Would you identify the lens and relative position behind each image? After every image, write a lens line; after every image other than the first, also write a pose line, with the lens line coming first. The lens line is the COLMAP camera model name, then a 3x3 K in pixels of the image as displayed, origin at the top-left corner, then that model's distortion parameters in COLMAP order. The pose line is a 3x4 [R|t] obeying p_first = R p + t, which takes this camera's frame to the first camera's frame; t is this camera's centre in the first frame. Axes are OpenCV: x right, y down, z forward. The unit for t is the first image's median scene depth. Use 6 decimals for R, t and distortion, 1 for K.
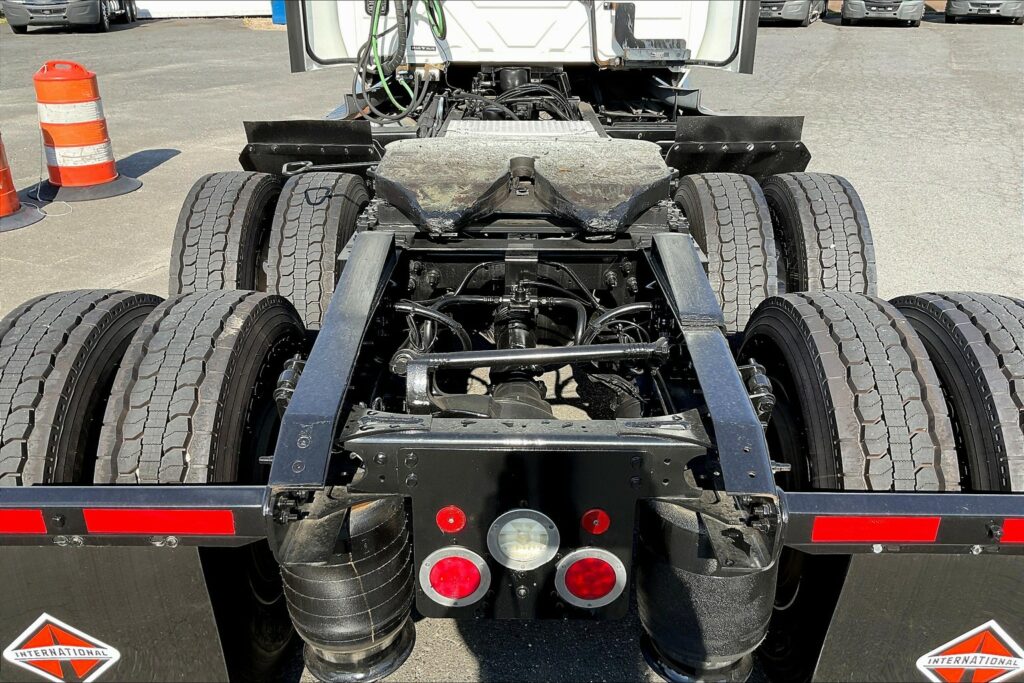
lens RADIAL K [[844.2, 0, 505.8], [0, 844.2, 341.1], [0, 0, 1]] dist [0.091744, -0.191290]
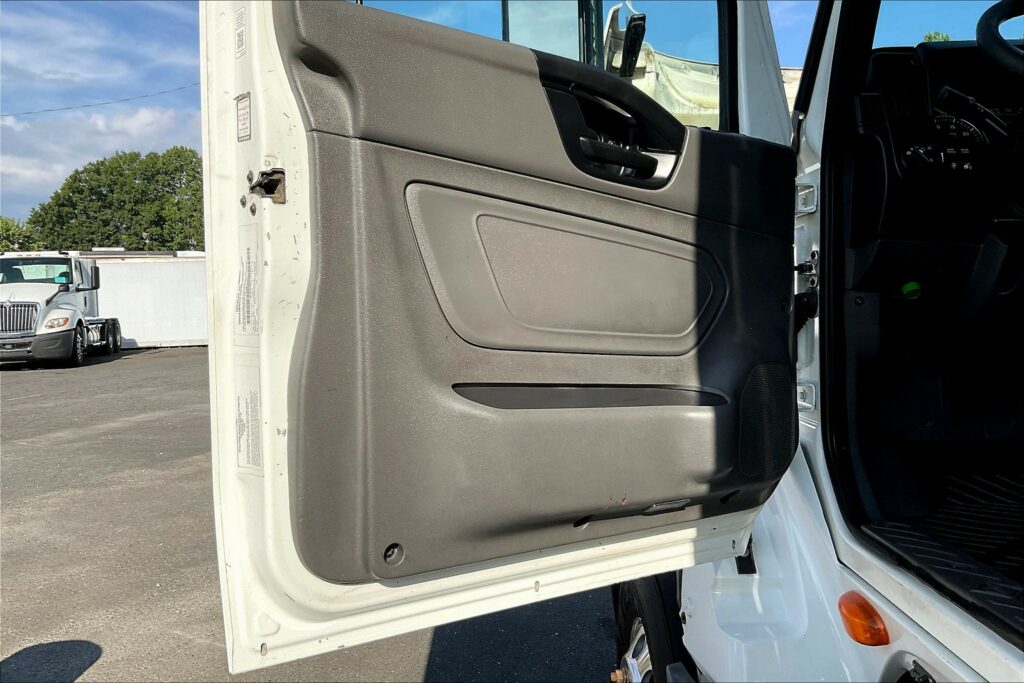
lens RADIAL K [[844.2, 0, 505.8], [0, 844.2, 341.1], [0, 0, 1]] dist [0.091744, -0.191290]
pose [[0.998744, -0.045771, 0.020366, -0.071735], [0.049960, 0.940061, -0.337327, -0.093185], [-0.003705, 0.337921, 0.941167, 0.223077]]
